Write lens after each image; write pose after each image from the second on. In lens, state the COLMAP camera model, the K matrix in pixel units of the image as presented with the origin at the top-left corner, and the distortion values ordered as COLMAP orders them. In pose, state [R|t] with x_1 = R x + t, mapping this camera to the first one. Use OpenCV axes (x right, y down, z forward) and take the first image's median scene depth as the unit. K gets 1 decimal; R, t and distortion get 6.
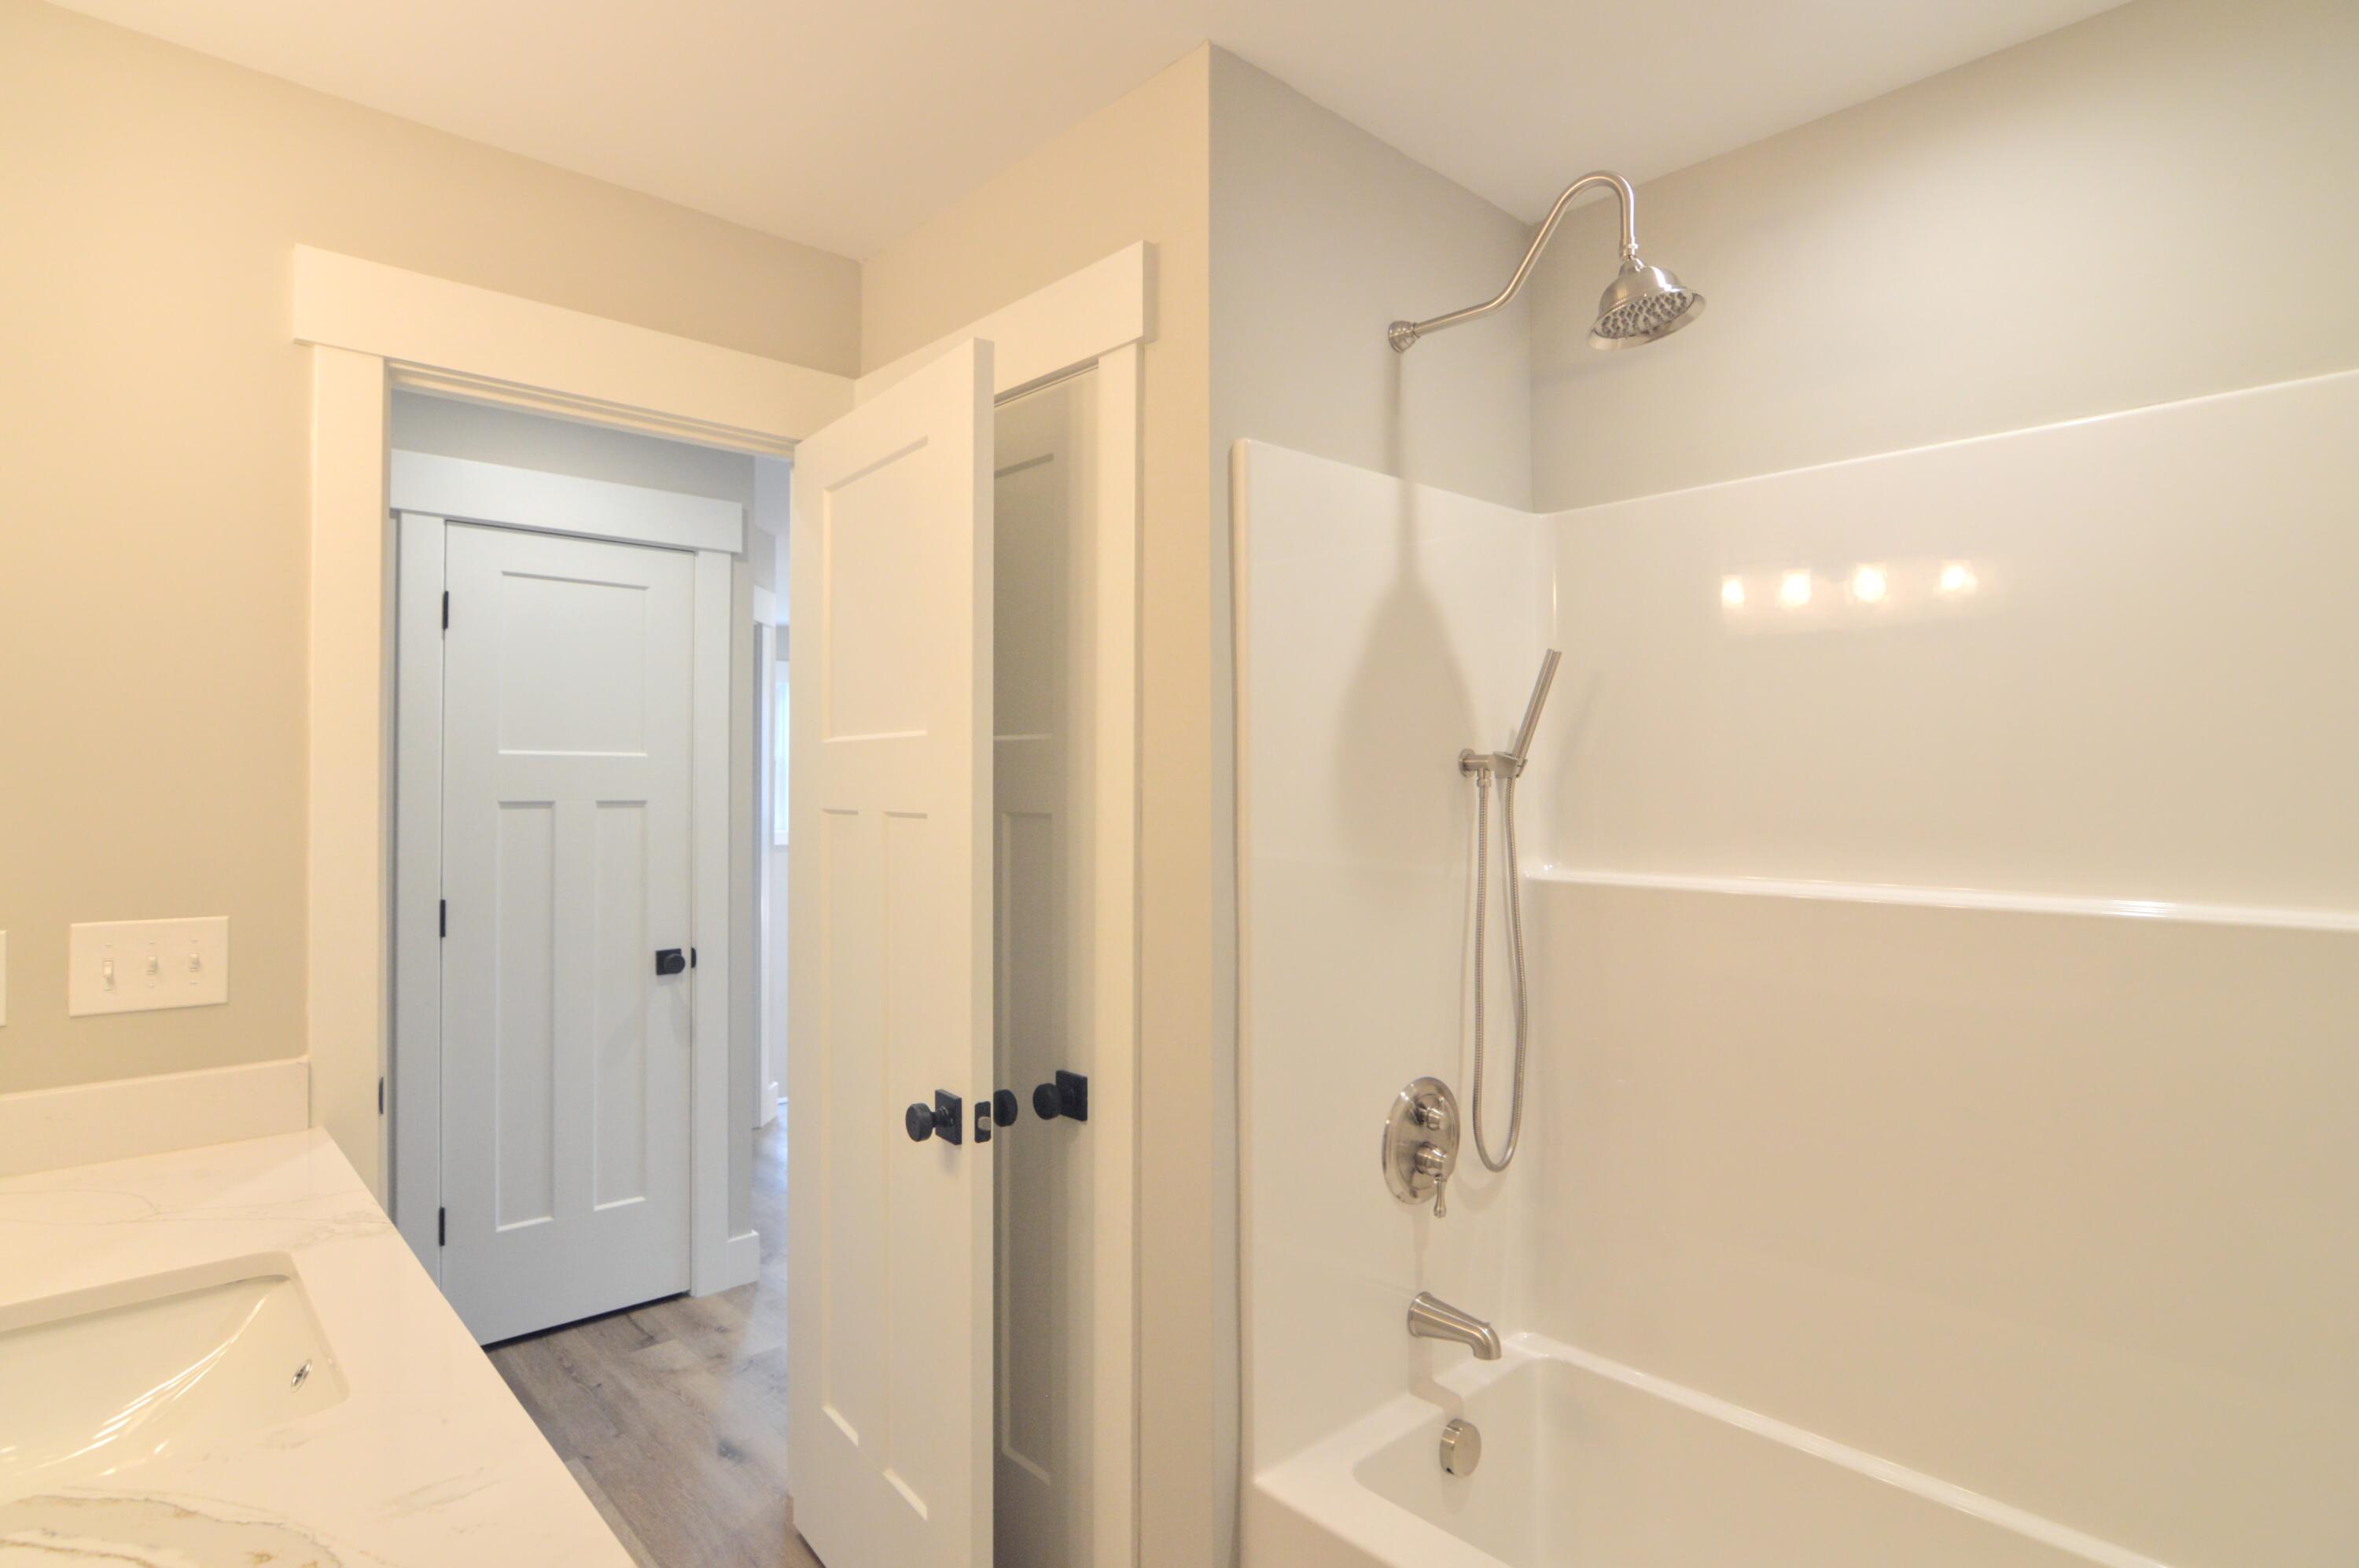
lens RADIAL K [[1209.8, 0, 1176.9], [0, 1209.8, 786.8], [0, 0, 1]] dist [0.008192, 0.004572]
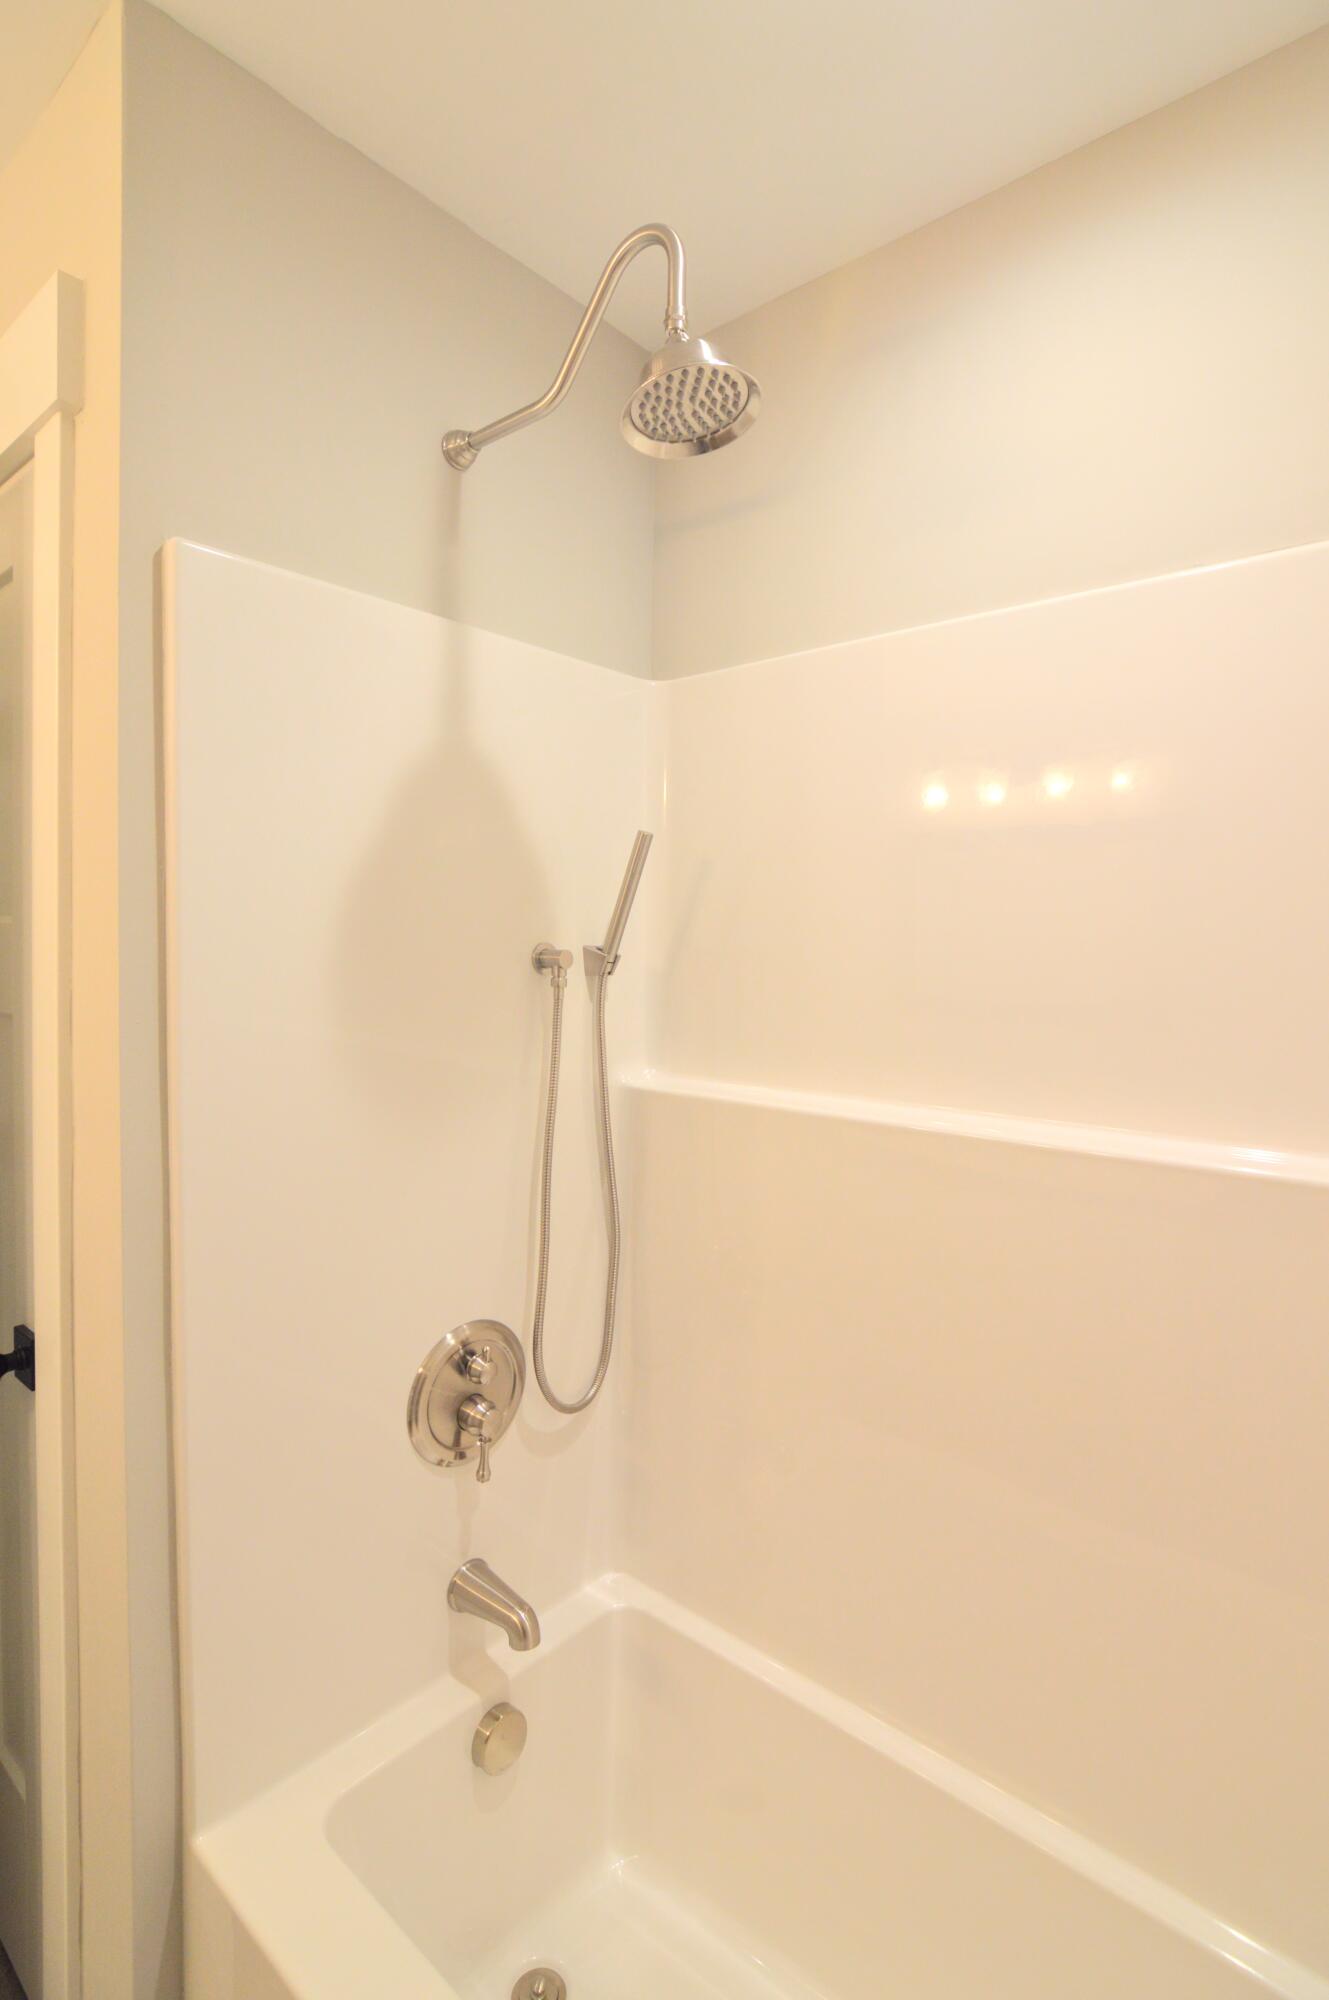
lens RADIAL K [[1025.7, 0, 615.9], [0, 1025.7, 1002.0], [0, 0, 1]] dist [0.008192, 0.004572]
pose [[0.995915, 0.012210, 0.089470, 0.234712], [-0.016299, 0.998848, 0.045123, -0.023642], [-0.088816, -0.046397, 0.994967, 0.263665]]
